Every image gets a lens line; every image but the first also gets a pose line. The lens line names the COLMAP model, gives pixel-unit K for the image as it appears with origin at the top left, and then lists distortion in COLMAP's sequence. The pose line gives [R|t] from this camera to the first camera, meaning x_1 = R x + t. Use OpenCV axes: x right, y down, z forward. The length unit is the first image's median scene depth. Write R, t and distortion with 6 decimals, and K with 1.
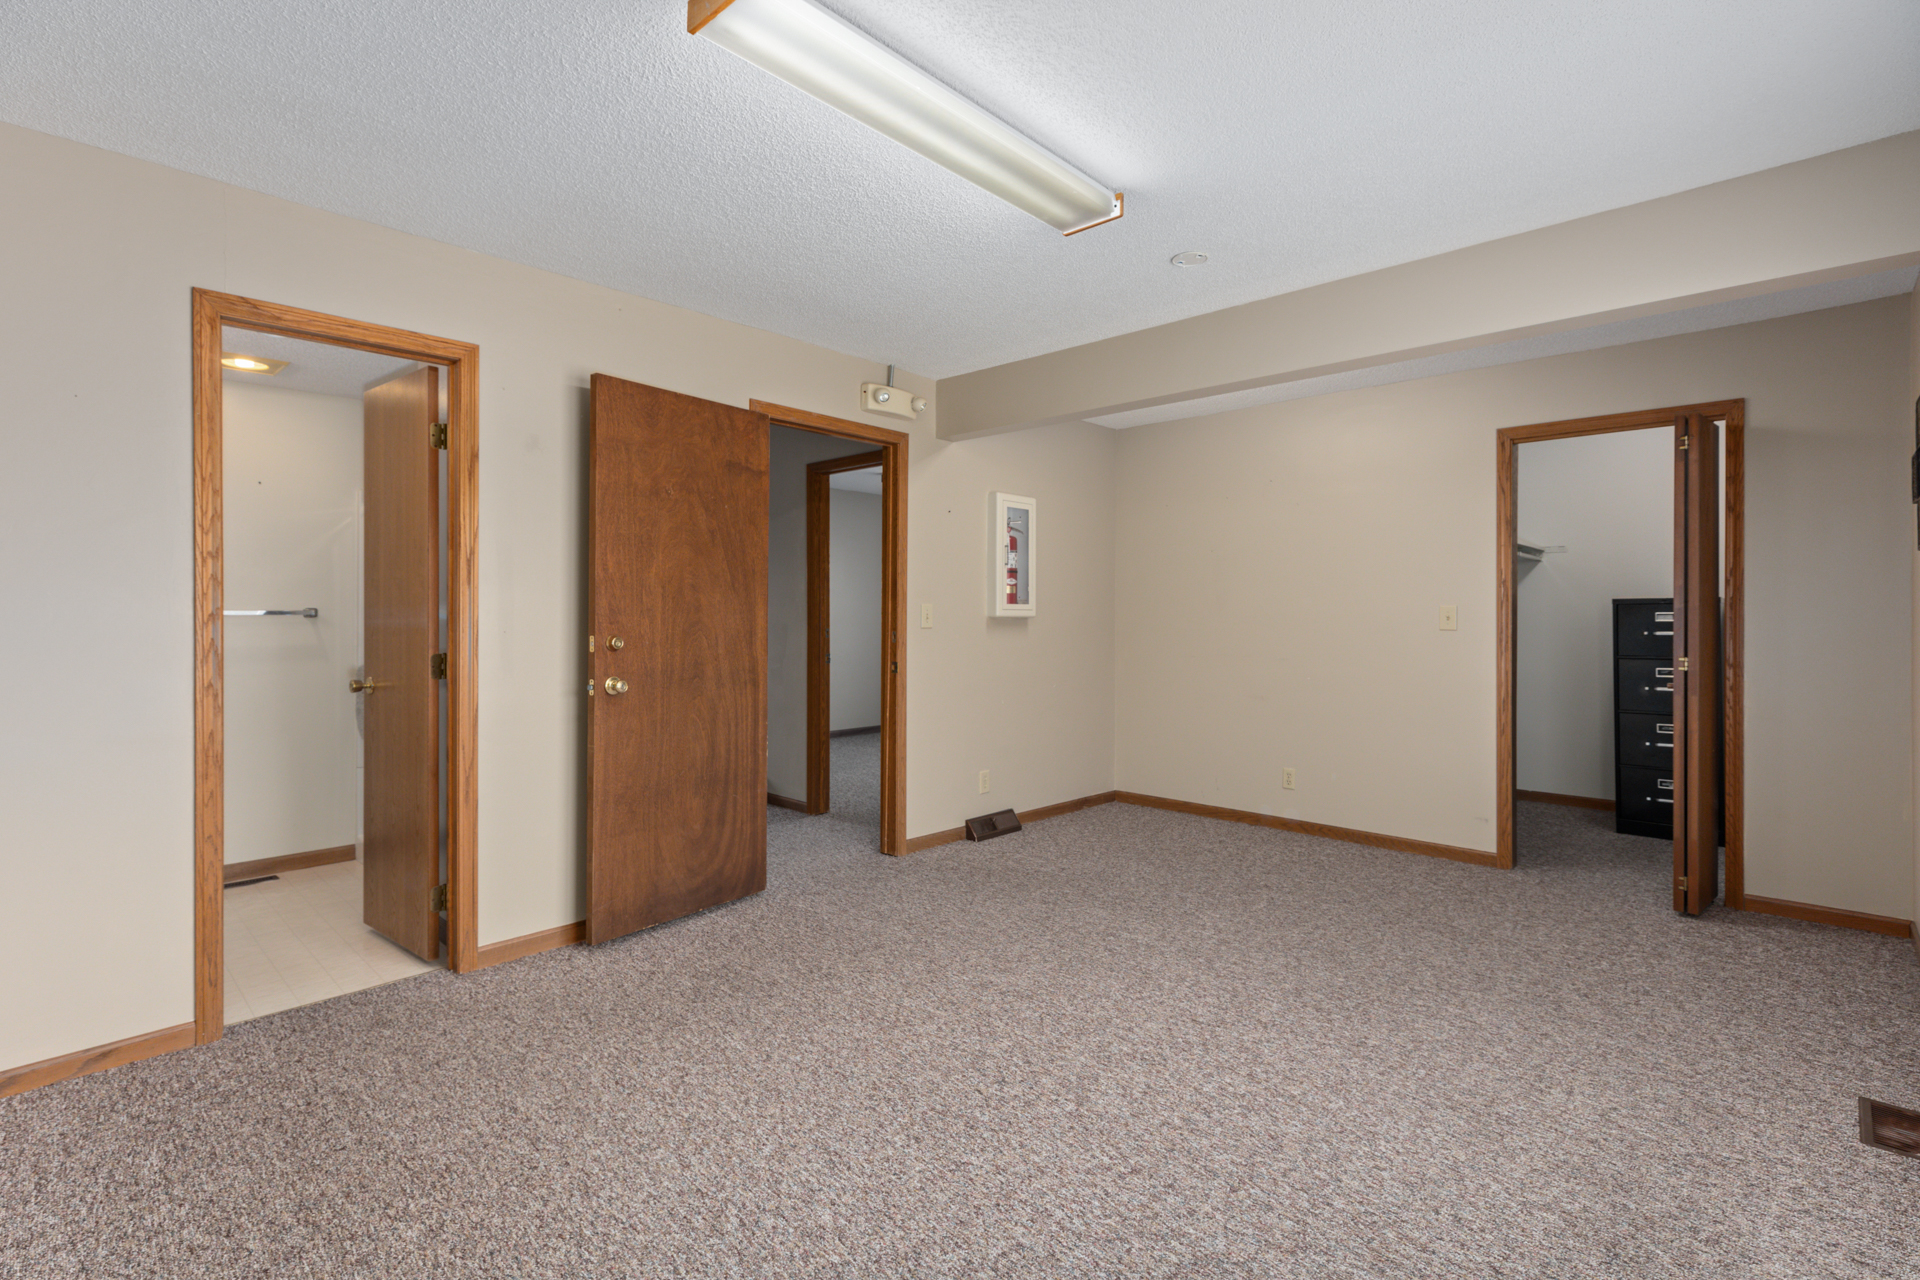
lens RADIAL K [[865.2, 0, 960.5], [0, 865.2, 627.0], [0, 0, 1]] dist [-0.010035, 0.000561]
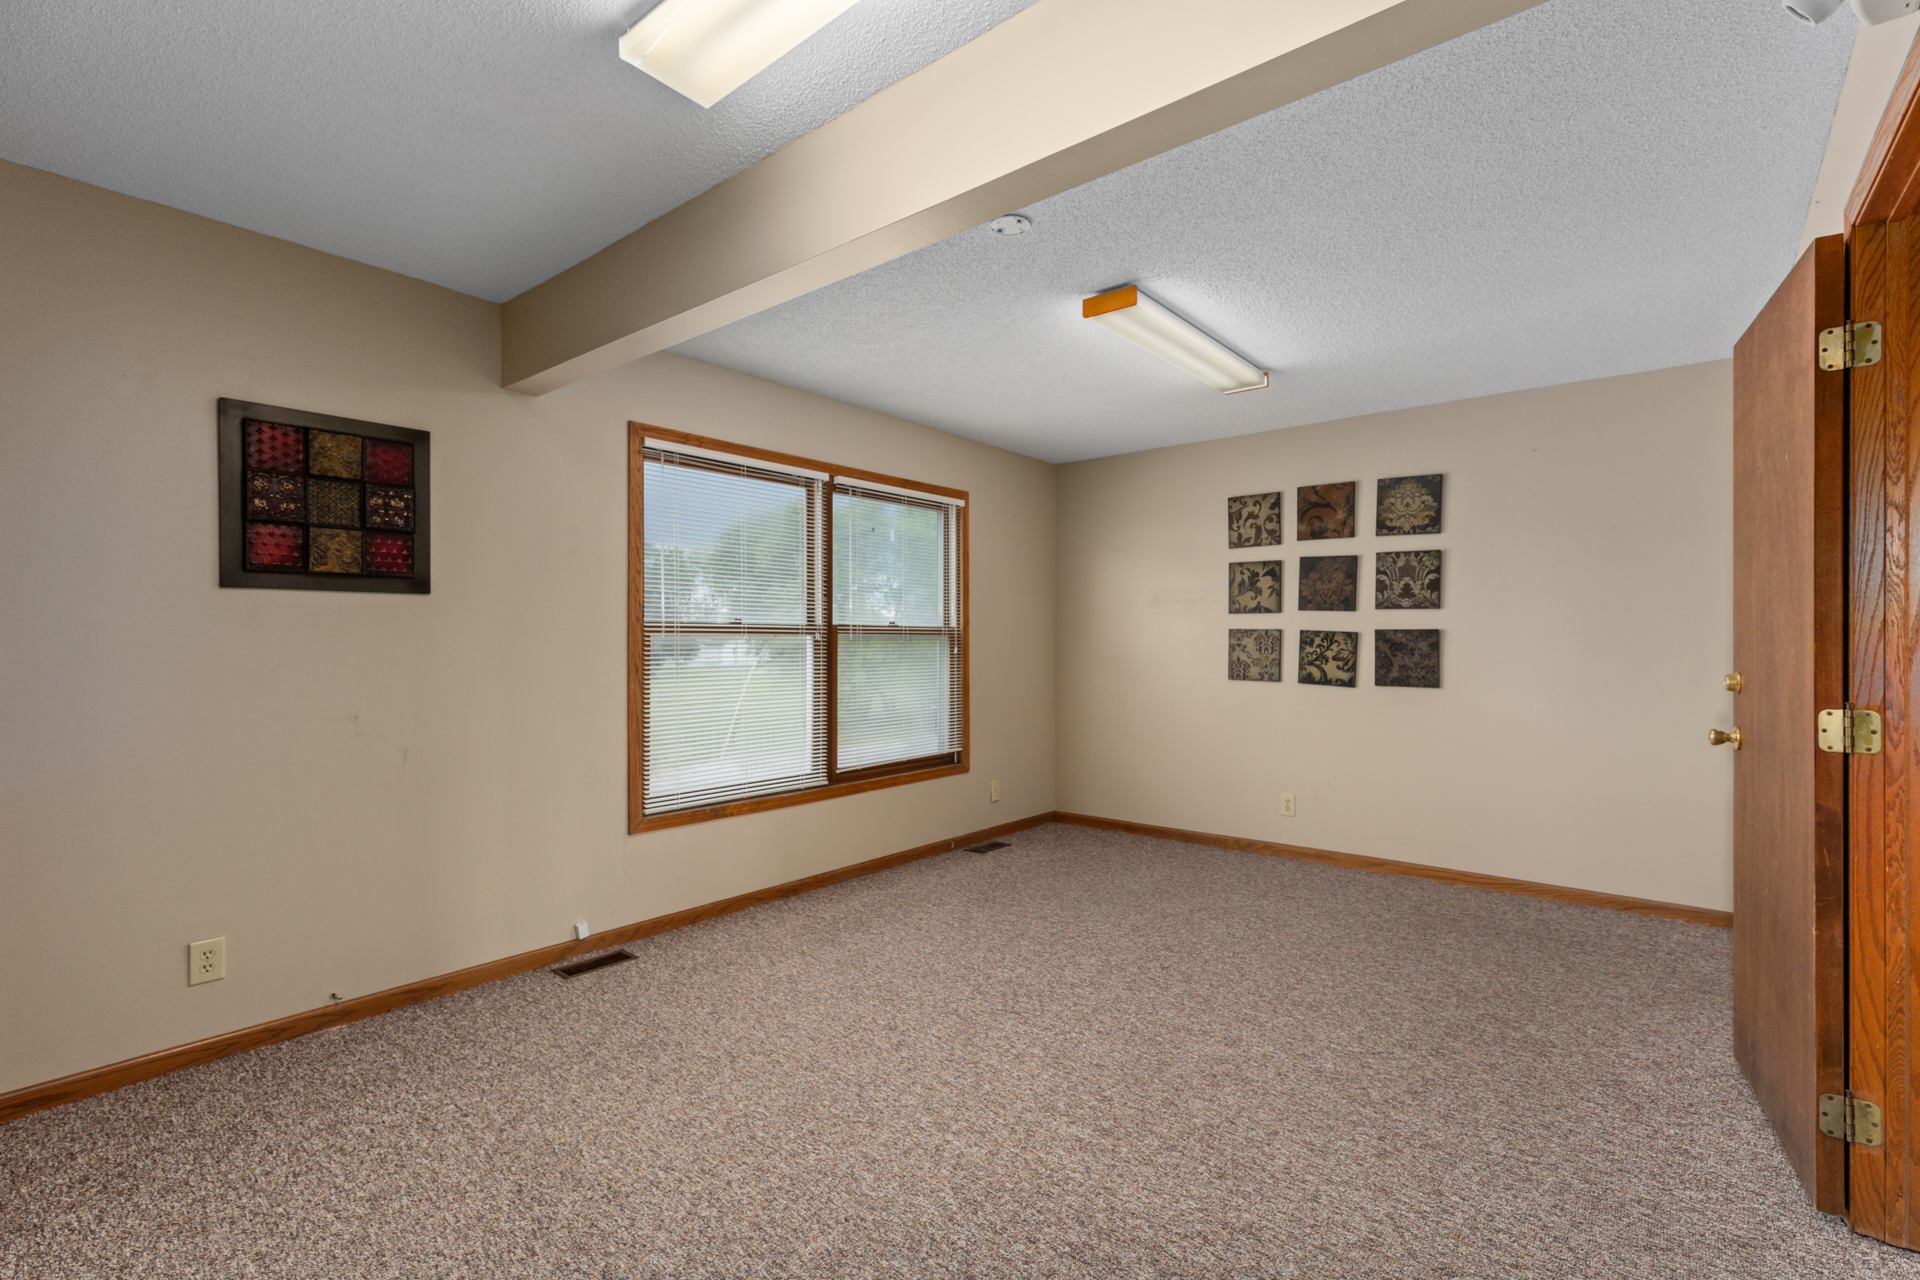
lens RADIAL K [[865.2, 0, 959.1], [0, 865.2, 636.8], [0, 0, 1]] dist [-0.010035, 0.000561]
pose [[-0.997718, -0.002702, -0.067467, 0.394872], [-0.003387, 0.999944, 0.010040, -0.030527], [0.067436, 0.010246, -0.997671, 1.956005]]
